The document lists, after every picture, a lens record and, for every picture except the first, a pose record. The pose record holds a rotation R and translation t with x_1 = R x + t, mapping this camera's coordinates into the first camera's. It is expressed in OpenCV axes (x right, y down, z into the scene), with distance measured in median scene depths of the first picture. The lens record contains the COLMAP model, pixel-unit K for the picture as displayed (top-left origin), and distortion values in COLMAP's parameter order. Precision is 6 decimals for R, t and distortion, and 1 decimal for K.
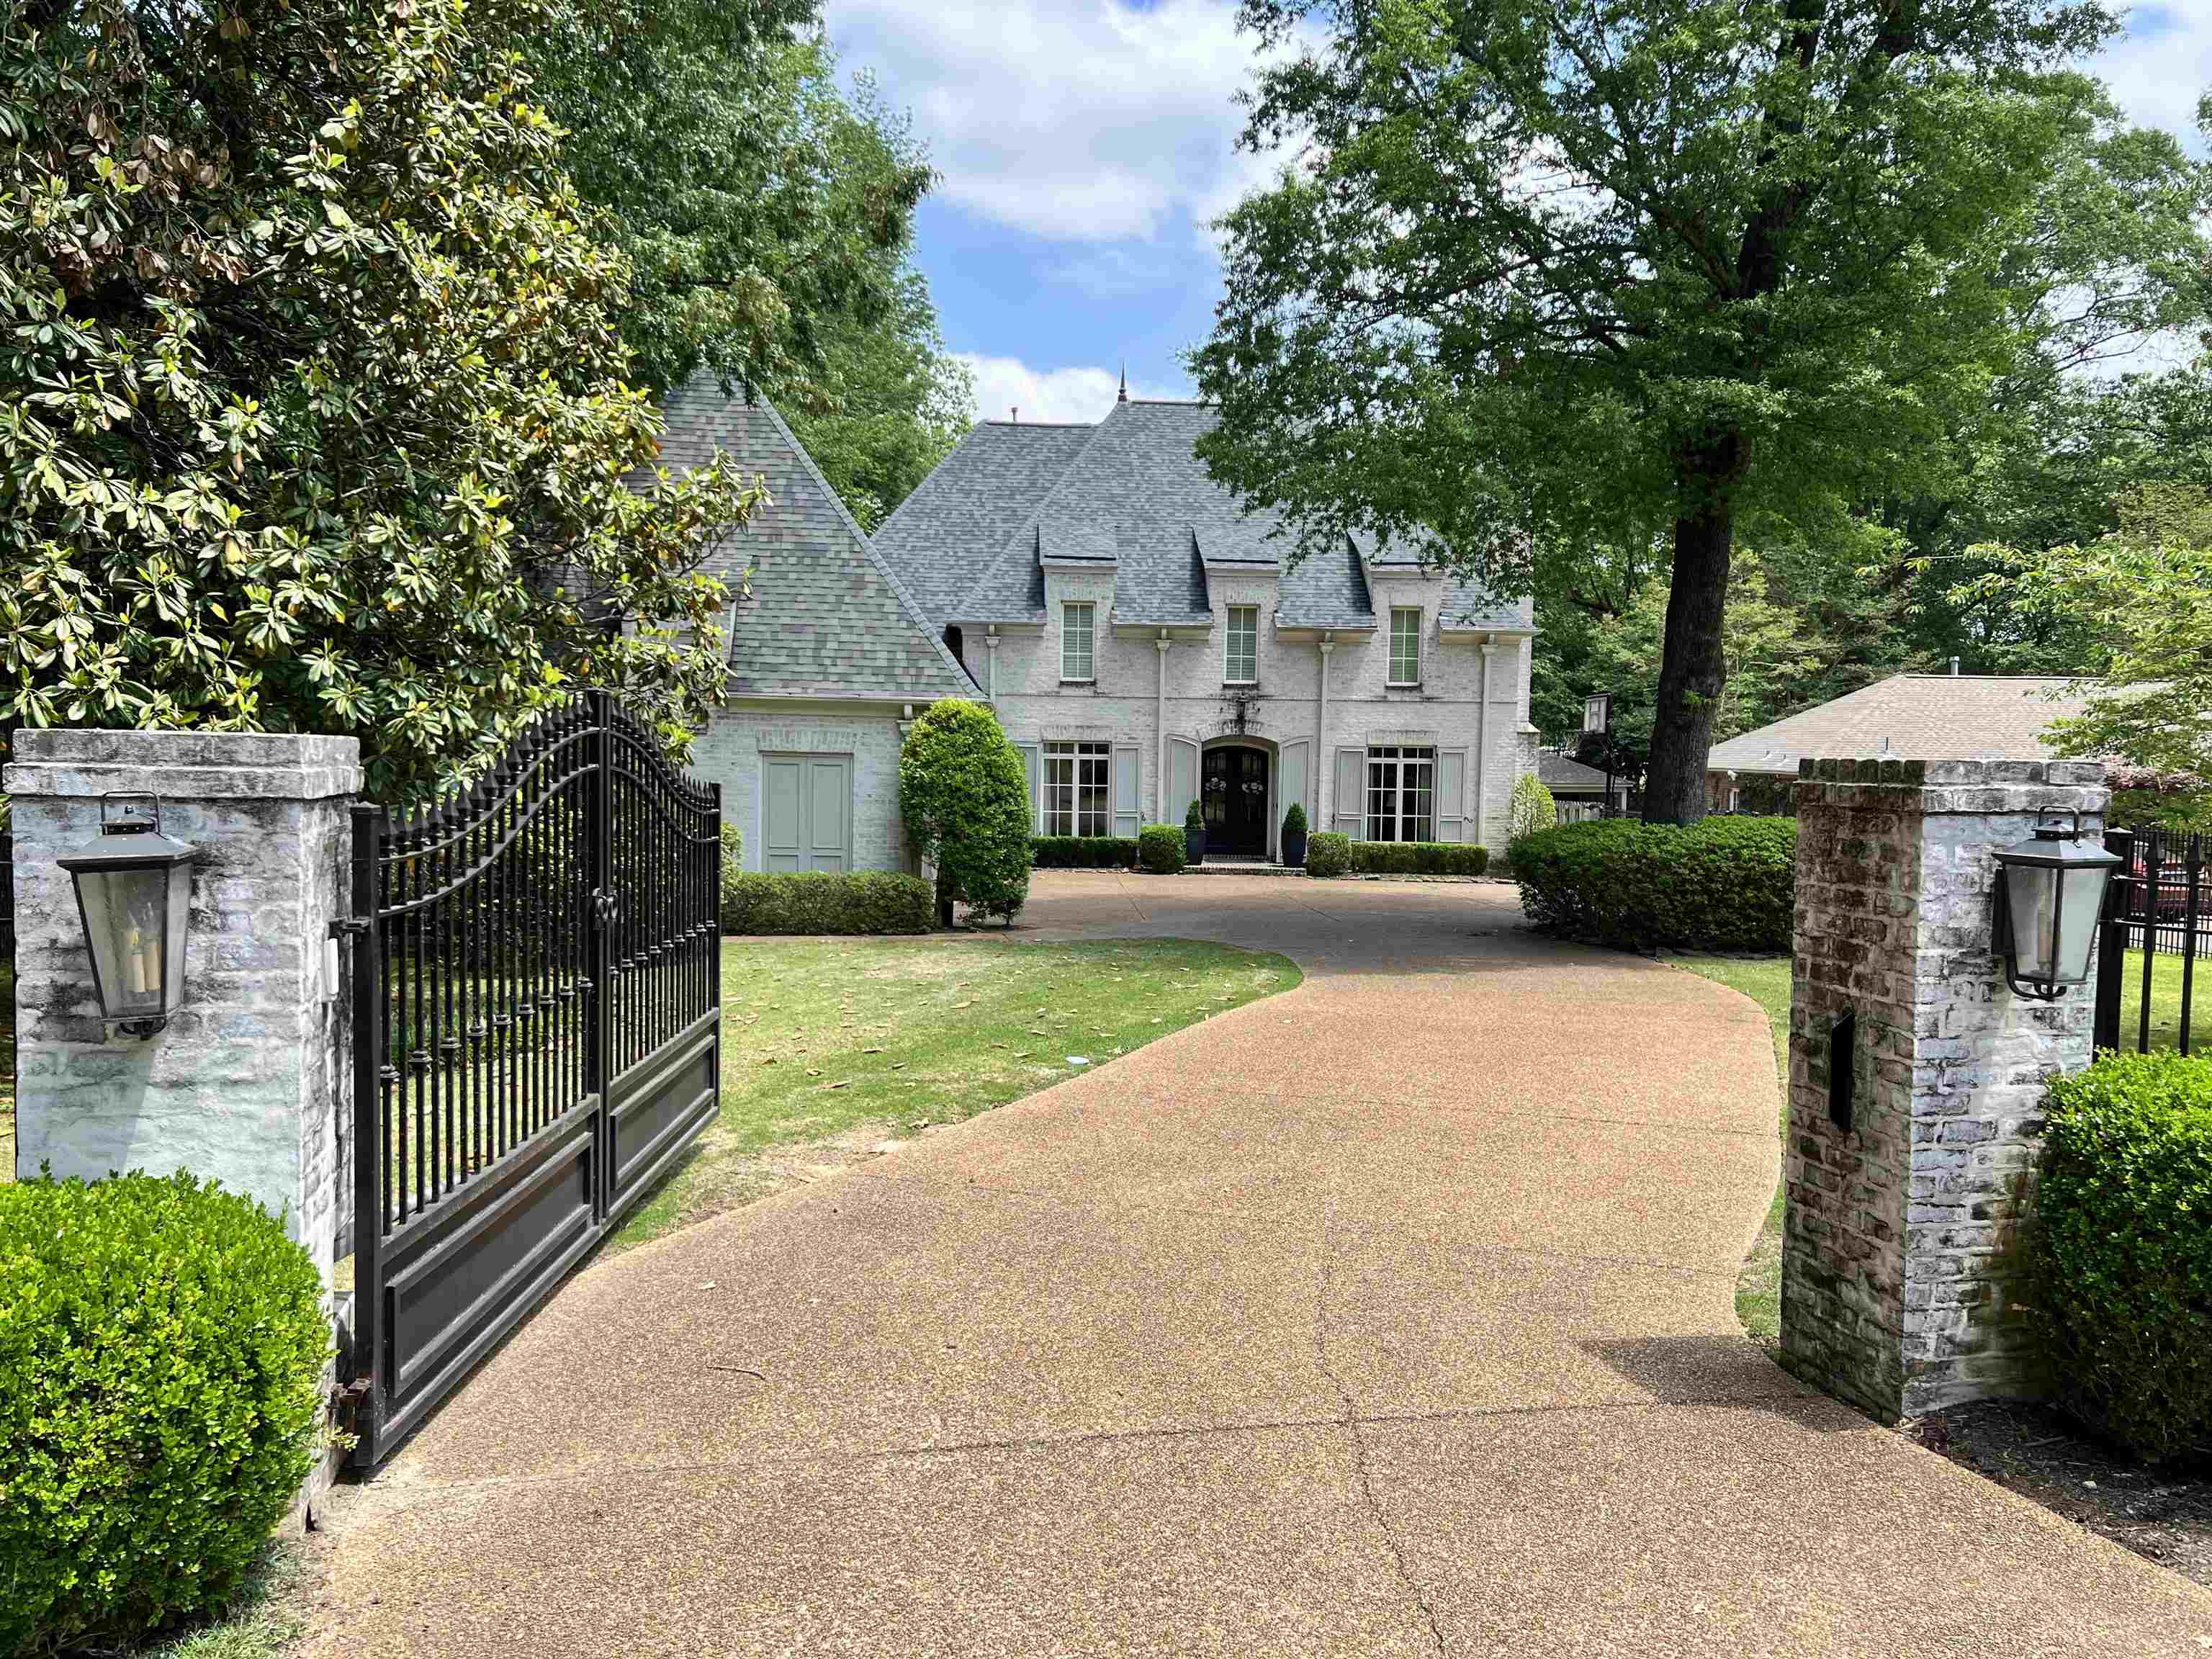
lens RADIAL K [[1664.0, 0, 1111.9], [0, 1664.0, 838.6], [0, 0, 1]] dist [0.024555, -0.008813]
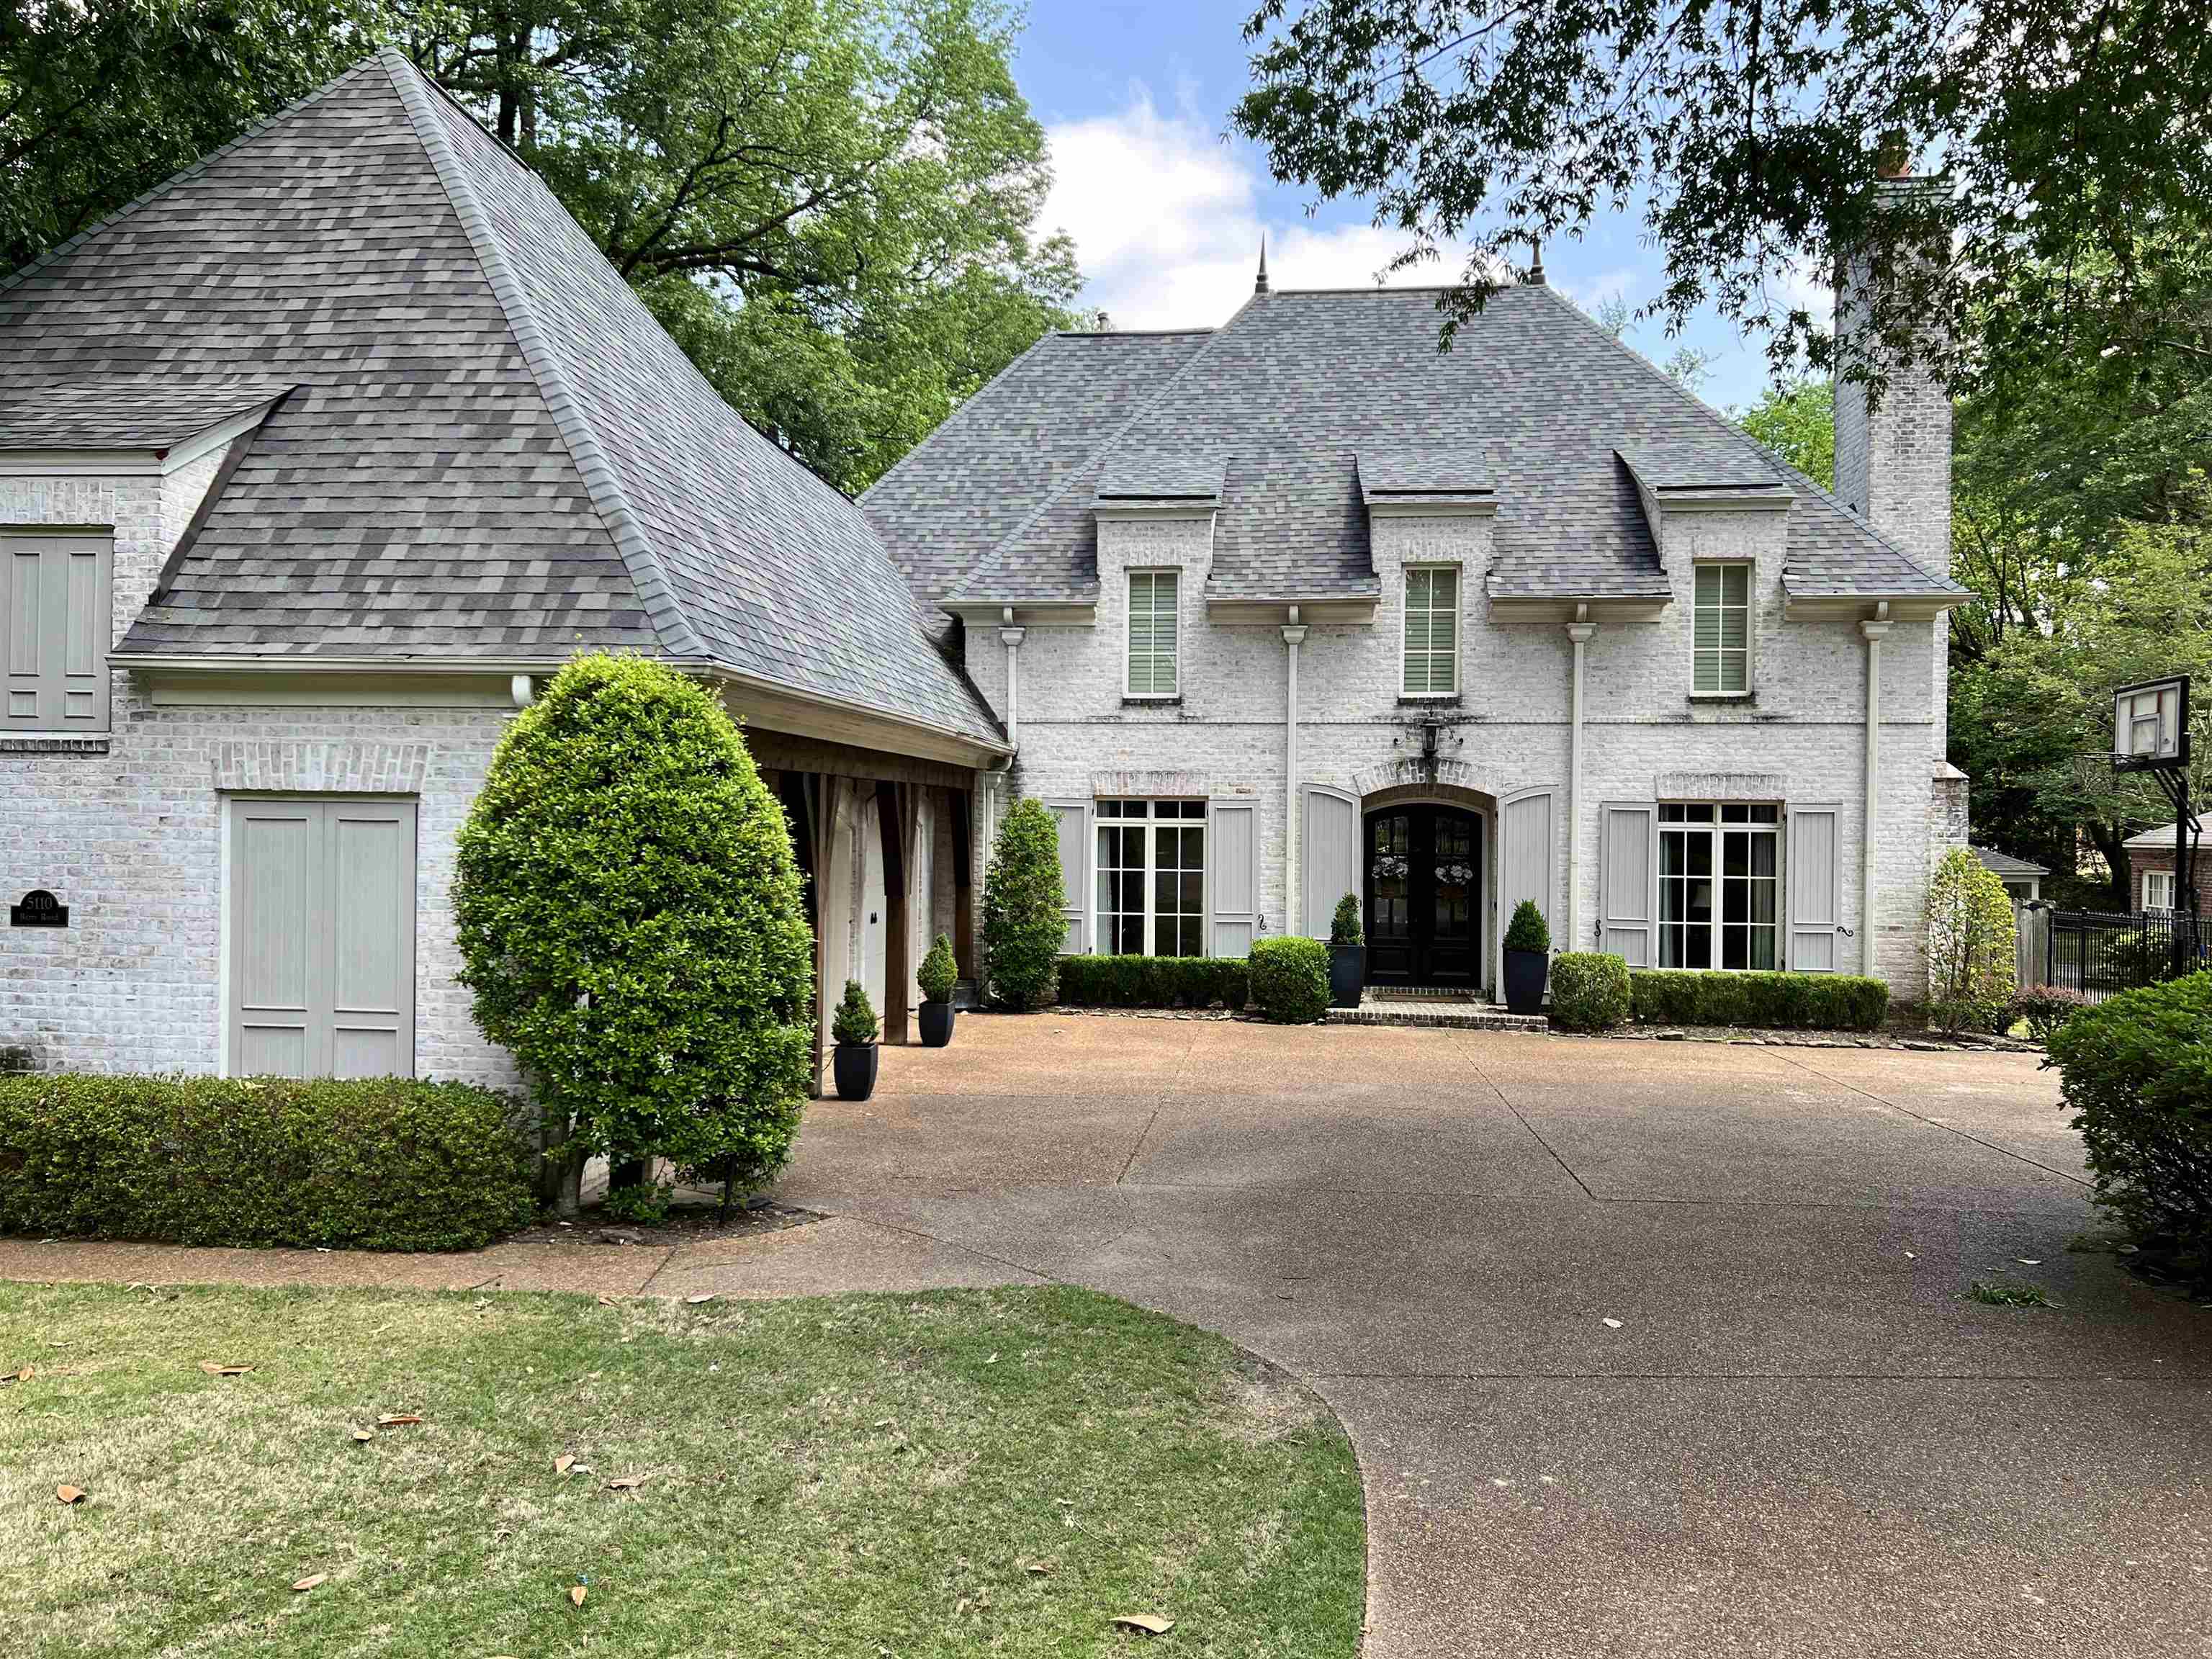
lens RADIAL K [[1664.0, 0, 1088.4], [0, 1664.0, 812.8], [0, 0, 1]] dist [0.024555, -0.008813]
pose [[0.984305, -0.007361, -0.176319, 0.062508], [-0.004815, 0.997637, -0.068530, -0.011321], [0.176407, 0.068303, 0.981945, 0.404196]]
